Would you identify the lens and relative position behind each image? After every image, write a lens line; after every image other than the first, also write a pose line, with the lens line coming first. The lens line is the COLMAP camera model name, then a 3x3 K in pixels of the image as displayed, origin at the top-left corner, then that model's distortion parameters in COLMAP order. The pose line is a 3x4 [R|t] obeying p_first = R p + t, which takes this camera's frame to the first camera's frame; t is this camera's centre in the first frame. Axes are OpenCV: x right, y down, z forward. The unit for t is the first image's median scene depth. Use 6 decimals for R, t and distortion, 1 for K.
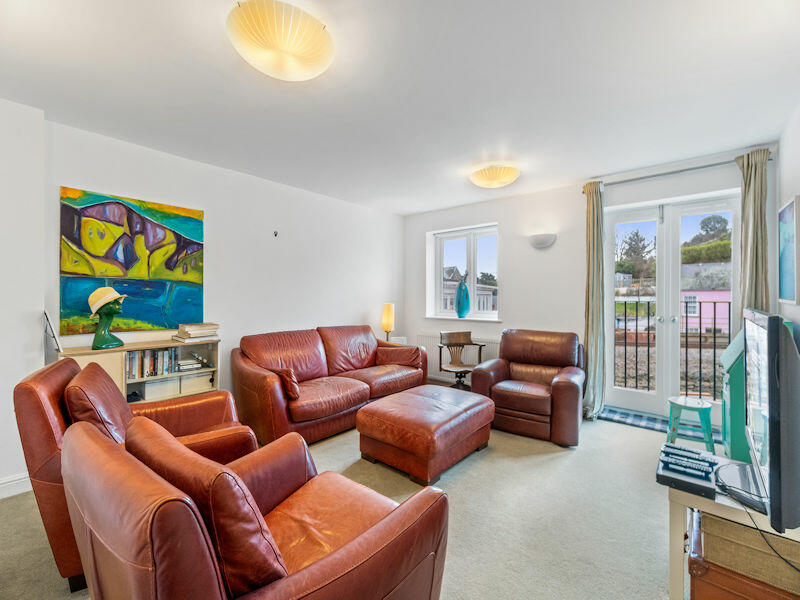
lens RADIAL K [[352.7, 0, 399.1], [0, 352.7, 290.2], [0, 0, 1]] dist [0.000666, -0.000122]
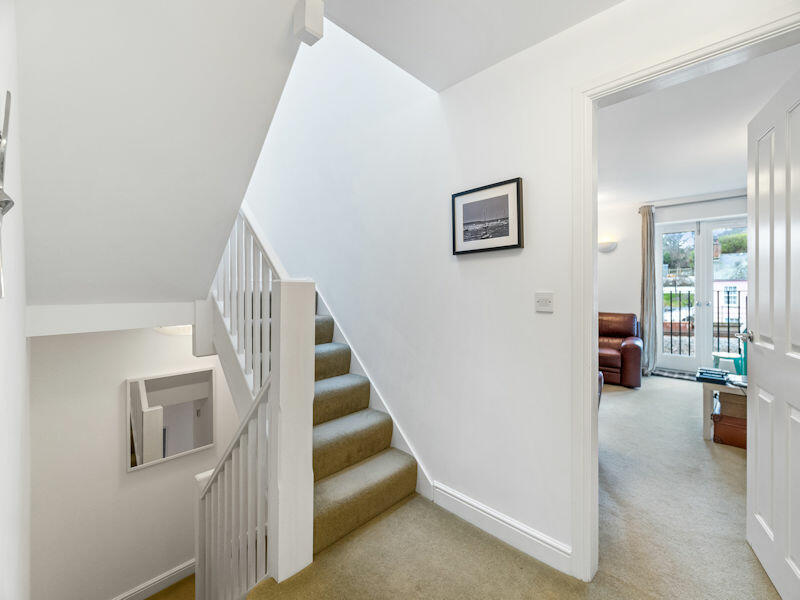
lens RADIAL K [[351.2, 0, 399.6], [0, 351.2, 284.9], [0, 0, 1]] dist [-0.001209, -0.000113]
pose [[0.997556, -0.011338, -0.068948, -0.391386], [0.011601, 0.999927, 0.003411, -0.008897], [0.068904, -0.004203, 0.997614, -0.533070]]
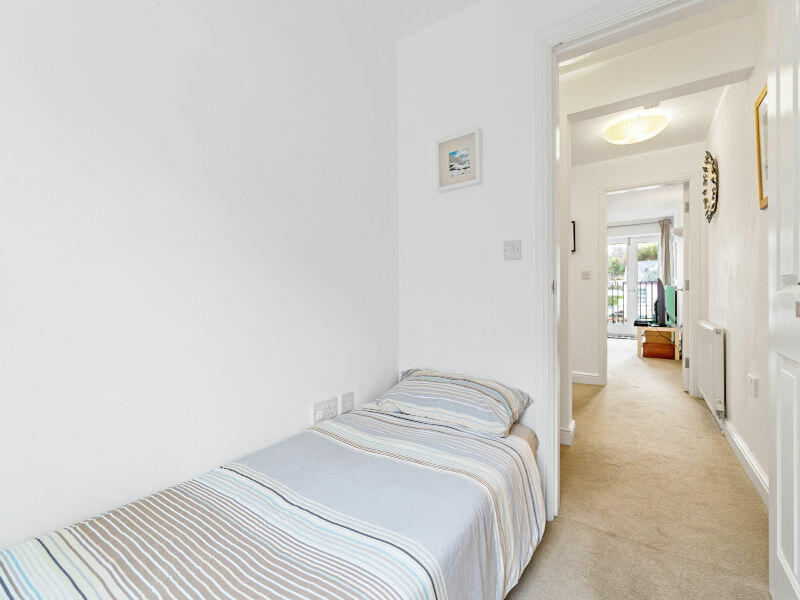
lens RADIAL K [[349.3, 0, 400.0], [0, 349.3, 300.0], [0, 0, 1]] dist [-0.001961, -0.000229]
pose [[0.995924, -0.029554, 0.085216, -1.048197], [0.027643, 0.999341, 0.023523, 0.073577], [-0.085855, -0.021071, 0.996085, -1.253488]]
